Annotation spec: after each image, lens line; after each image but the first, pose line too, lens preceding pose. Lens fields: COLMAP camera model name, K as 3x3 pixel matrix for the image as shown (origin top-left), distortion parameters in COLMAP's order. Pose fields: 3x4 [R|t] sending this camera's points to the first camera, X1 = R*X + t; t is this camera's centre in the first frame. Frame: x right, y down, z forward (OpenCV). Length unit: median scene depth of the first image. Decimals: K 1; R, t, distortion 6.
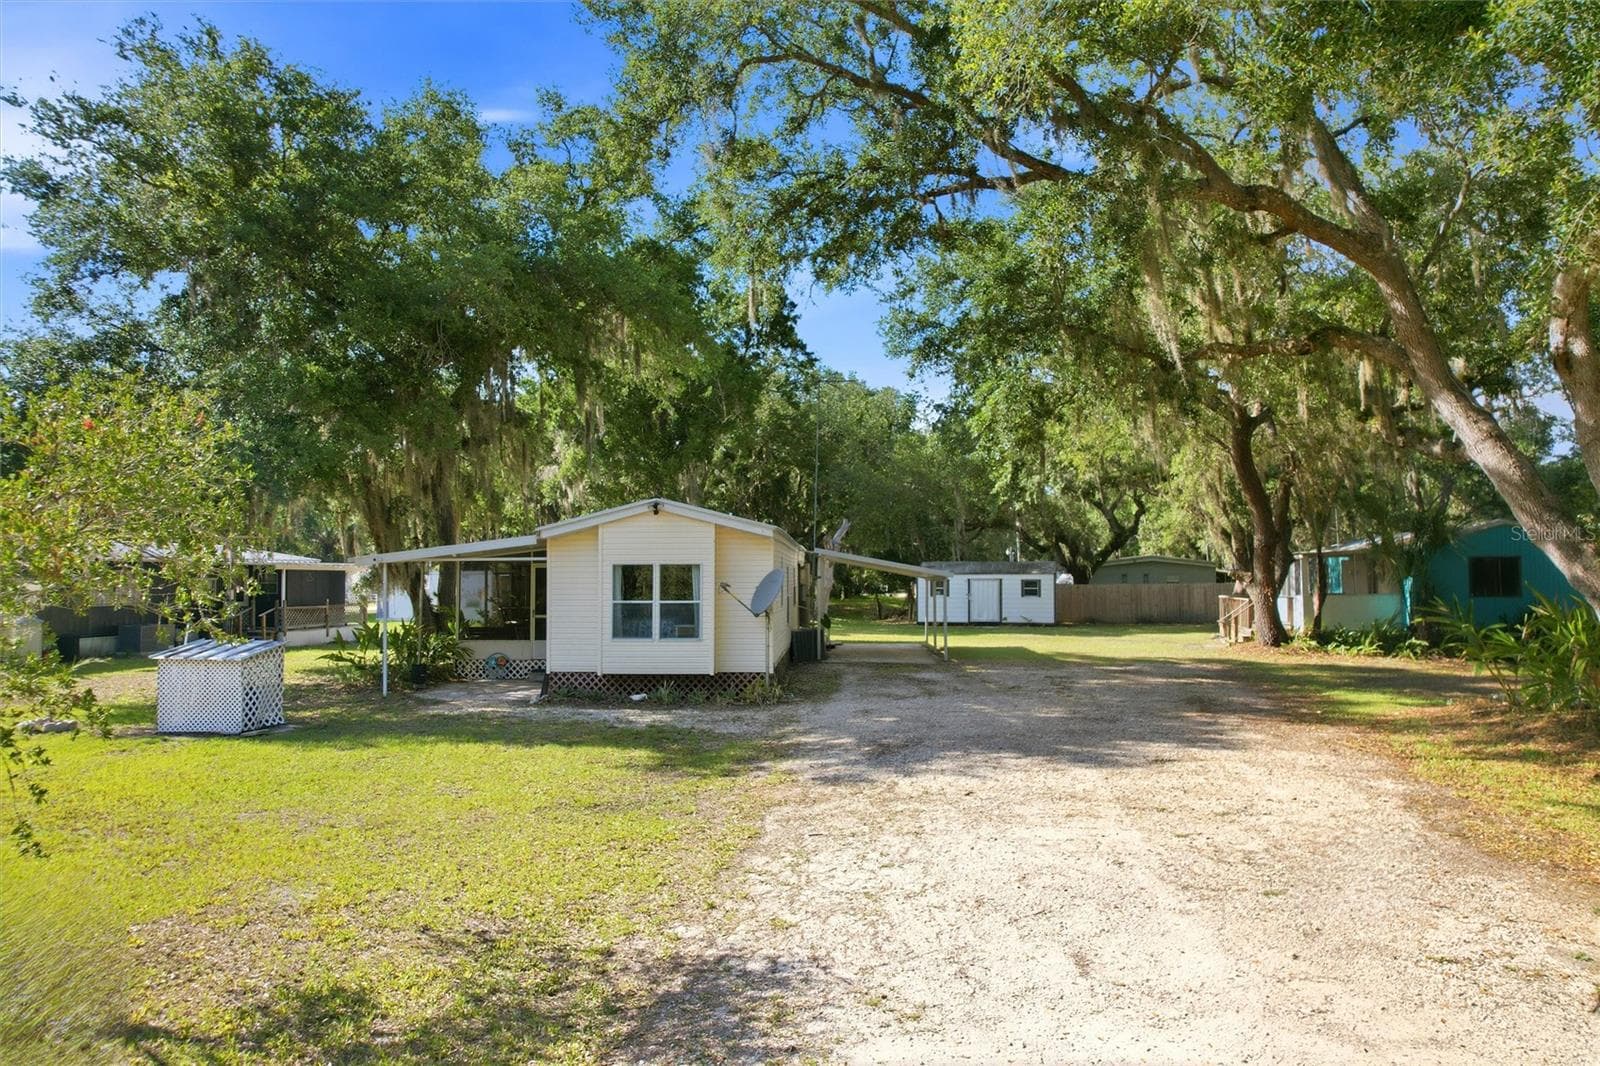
lens RADIAL K [[834.7, 0, 800.0], [0, 834.7, 533.0], [0, 0, 1]] dist [-0.048115, 0.027700]
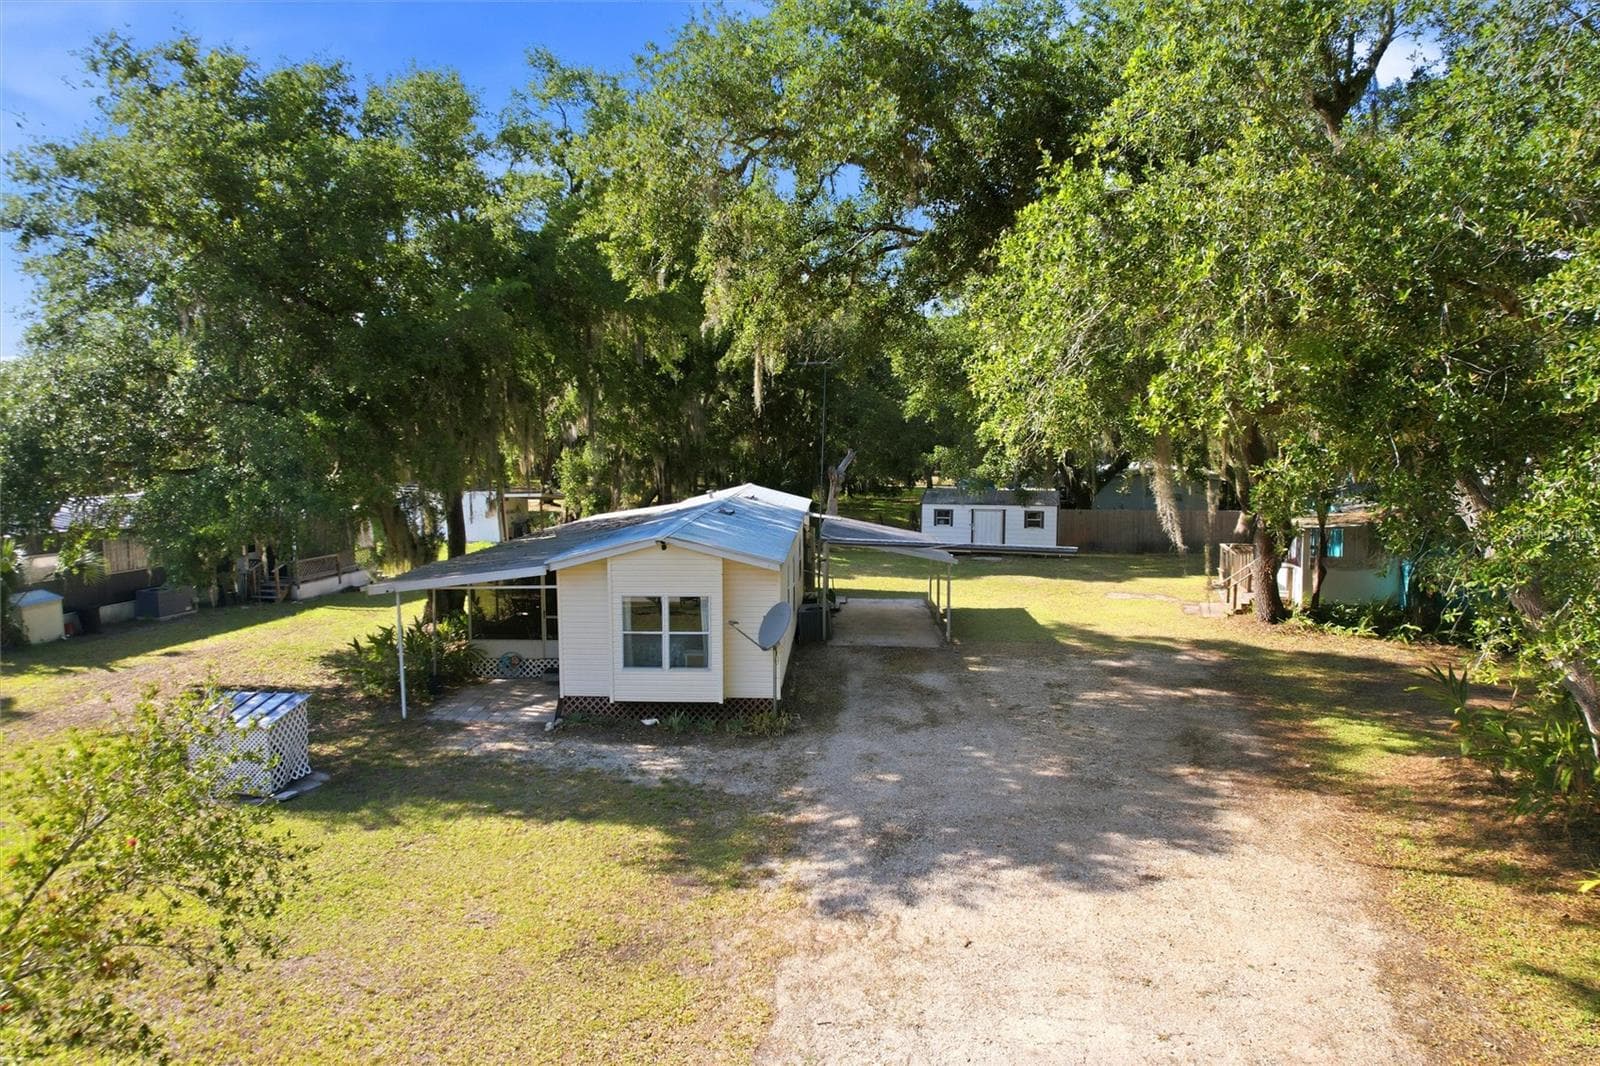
lens RADIAL K [[831.2, 0, 802.2], [0, 831.2, 529.4], [0, 0, 1]] dist [-0.046288, 0.028150]
pose [[0.999997, 0.000444, -0.002415, -0.002884], [-0.000173, 0.993816, 0.111038, -0.155824], [0.002449, -0.111037, 0.993813, 0.004581]]
